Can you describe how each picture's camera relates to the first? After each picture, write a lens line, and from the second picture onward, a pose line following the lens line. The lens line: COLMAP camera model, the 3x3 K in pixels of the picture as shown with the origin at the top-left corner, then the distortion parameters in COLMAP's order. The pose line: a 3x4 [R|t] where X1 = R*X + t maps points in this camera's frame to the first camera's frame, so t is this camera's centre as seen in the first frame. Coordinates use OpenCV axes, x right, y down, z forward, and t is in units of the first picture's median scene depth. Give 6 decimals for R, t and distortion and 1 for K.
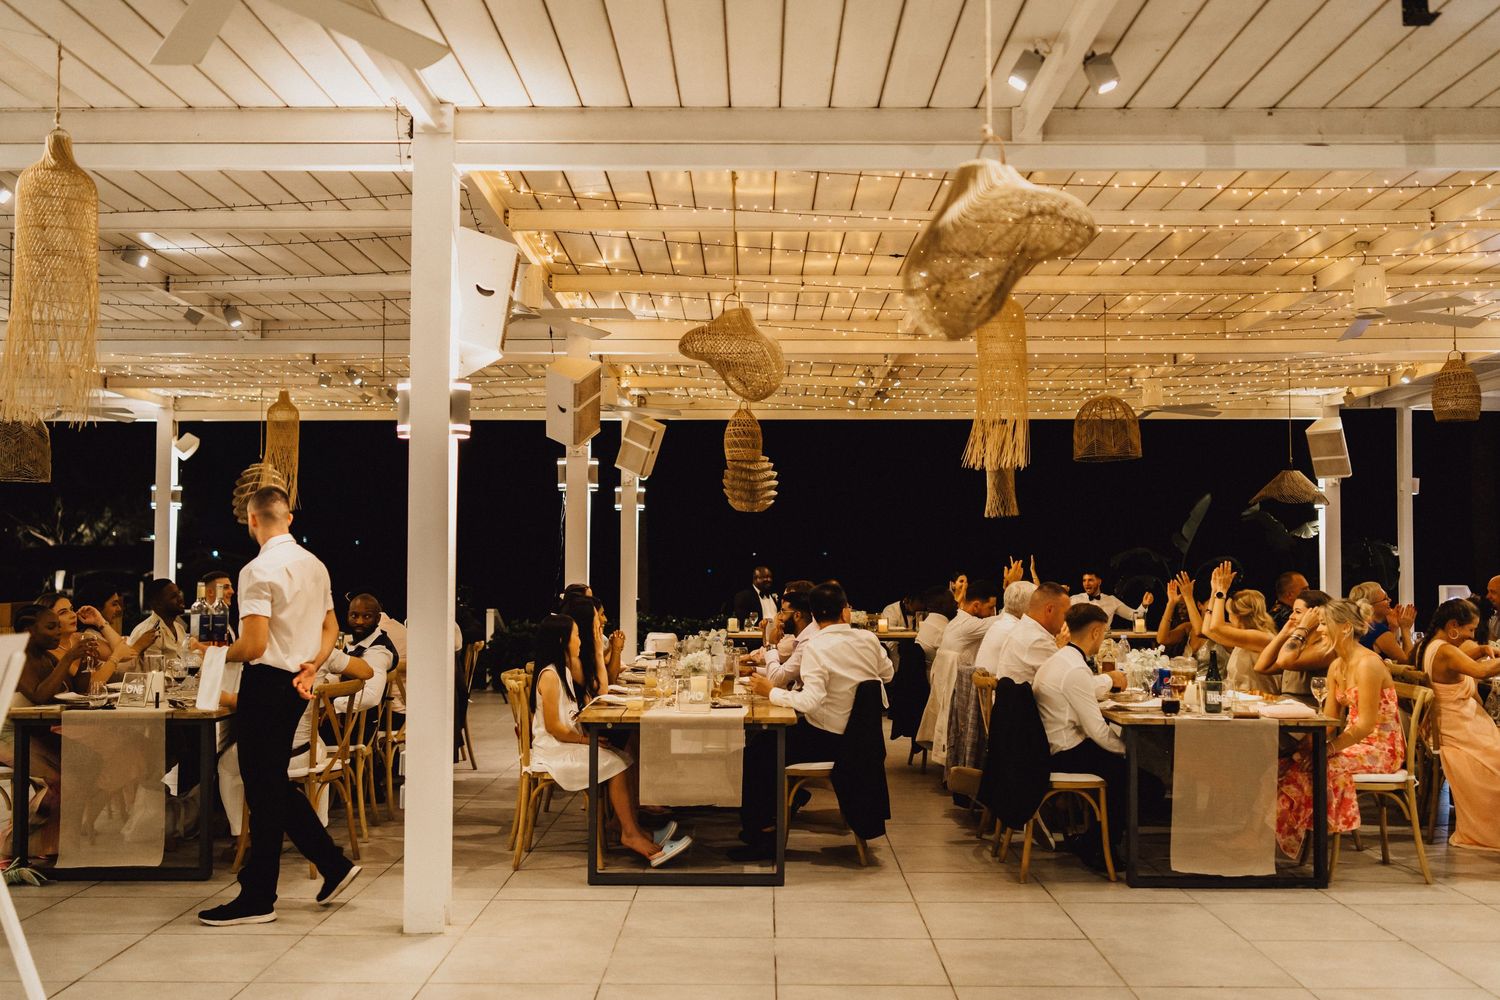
lens RADIAL K [[1470.2, 0, 738.6], [0, 1470.2, 501.0], [0, 0, 1]] dist [-0.006400, 0.000000]
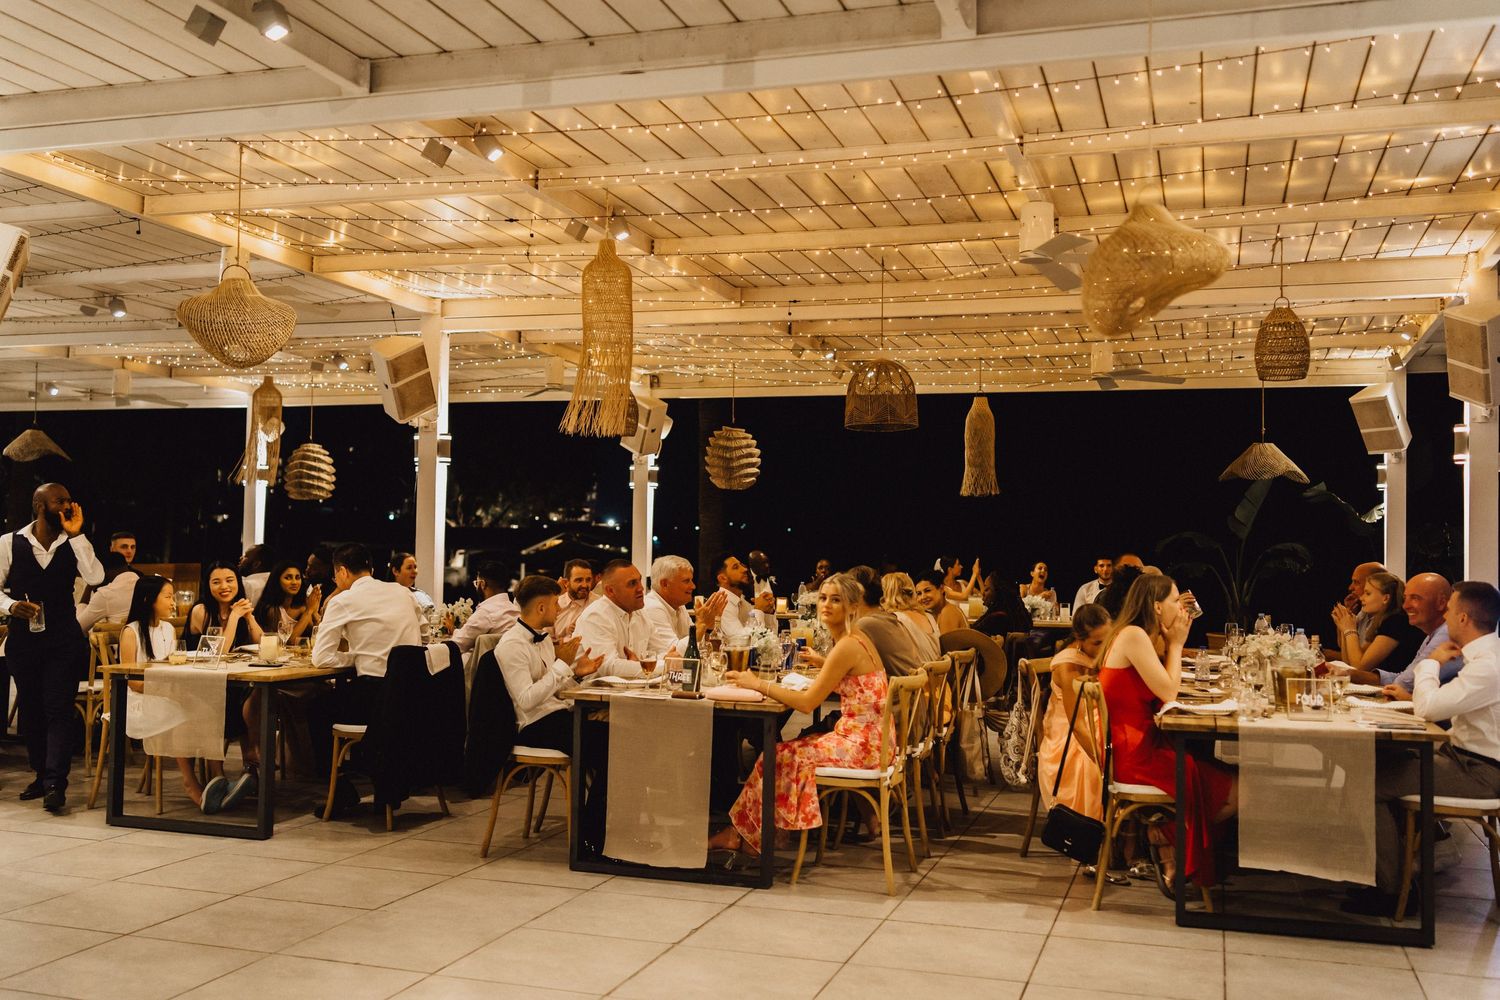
lens RADIAL K [[1470.2, 0, 737.2], [0, 1470.2, 501.7], [0, 0, 1]] dist [-0.006400, 0.000000]
pose [[0.951716, 0.005505, -0.306930, 0.608316], [-0.003321, 0.999965, 0.007638, 0.015240], [0.306961, -0.006250, 0.951702, 0.117128]]
